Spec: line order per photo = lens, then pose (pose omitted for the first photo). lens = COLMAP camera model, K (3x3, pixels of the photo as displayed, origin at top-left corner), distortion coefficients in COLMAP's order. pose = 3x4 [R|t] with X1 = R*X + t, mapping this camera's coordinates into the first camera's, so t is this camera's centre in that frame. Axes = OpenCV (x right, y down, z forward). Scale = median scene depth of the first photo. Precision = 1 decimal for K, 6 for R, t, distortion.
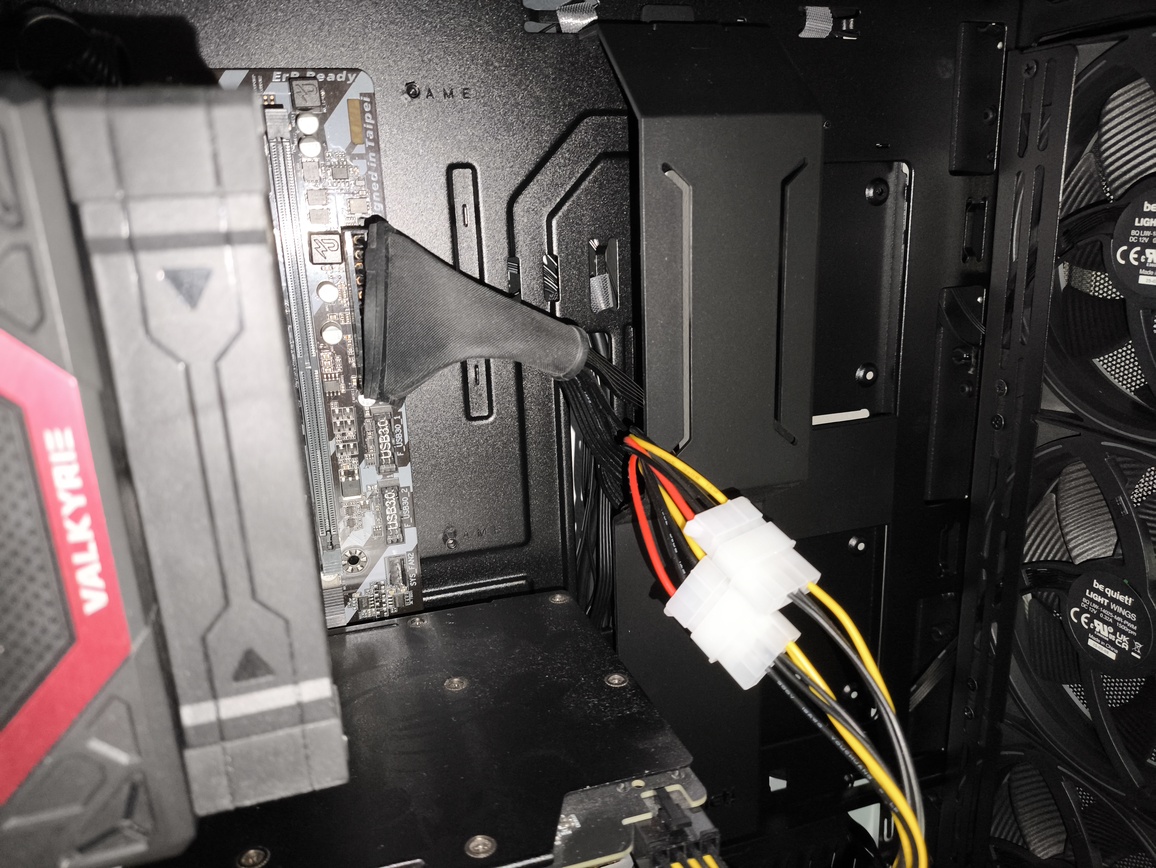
lens RADIAL K [[851.0, 0, 579.8], [0, 851.0, 426.8], [0, 0, 1]] dist [0.028657, -0.024221]
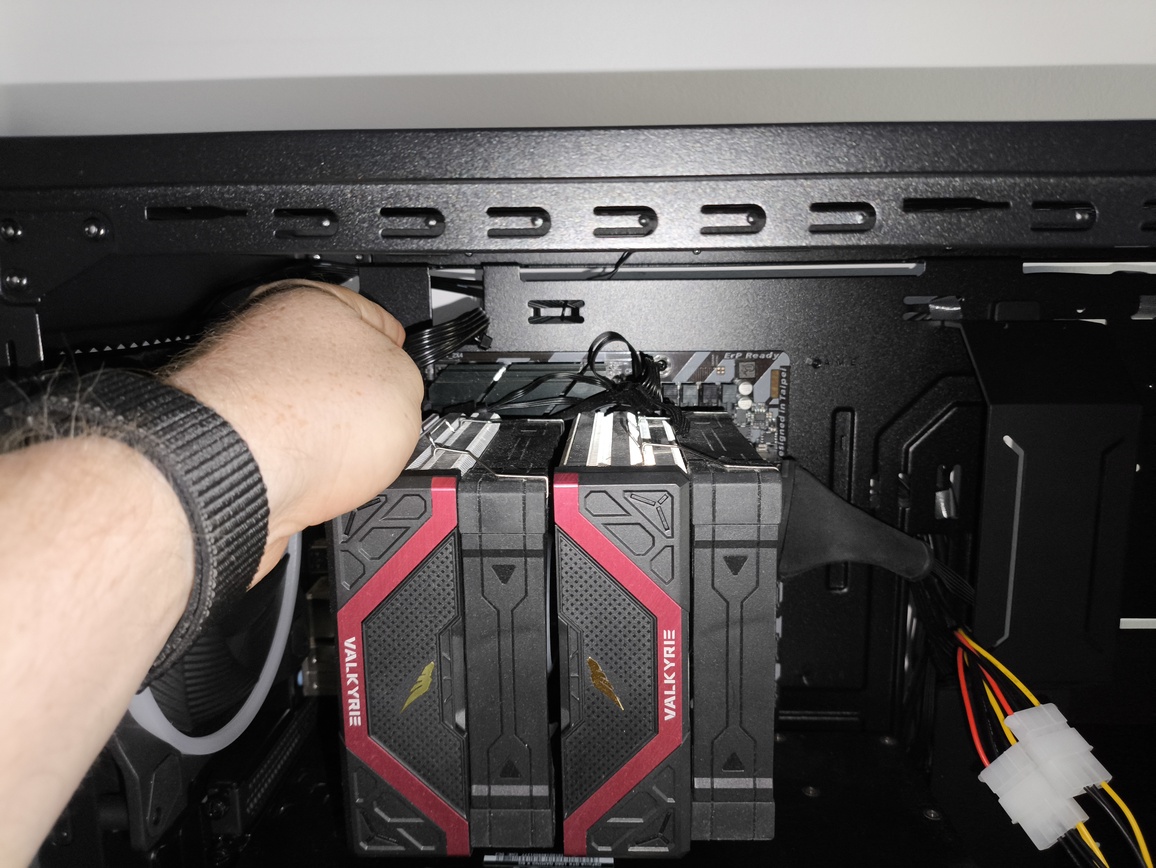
lens RADIAL K [[851.0, 0, 575.1], [0, 851.0, 436.2], [0, 0, 1]] dist [0.028657, -0.024221]
pose [[0.933424, 0.087519, -0.347938, -0.087732], [-0.116177, 0.991271, -0.062331, -0.184173], [0.339446, 0.098603, 0.935443, -0.634551]]
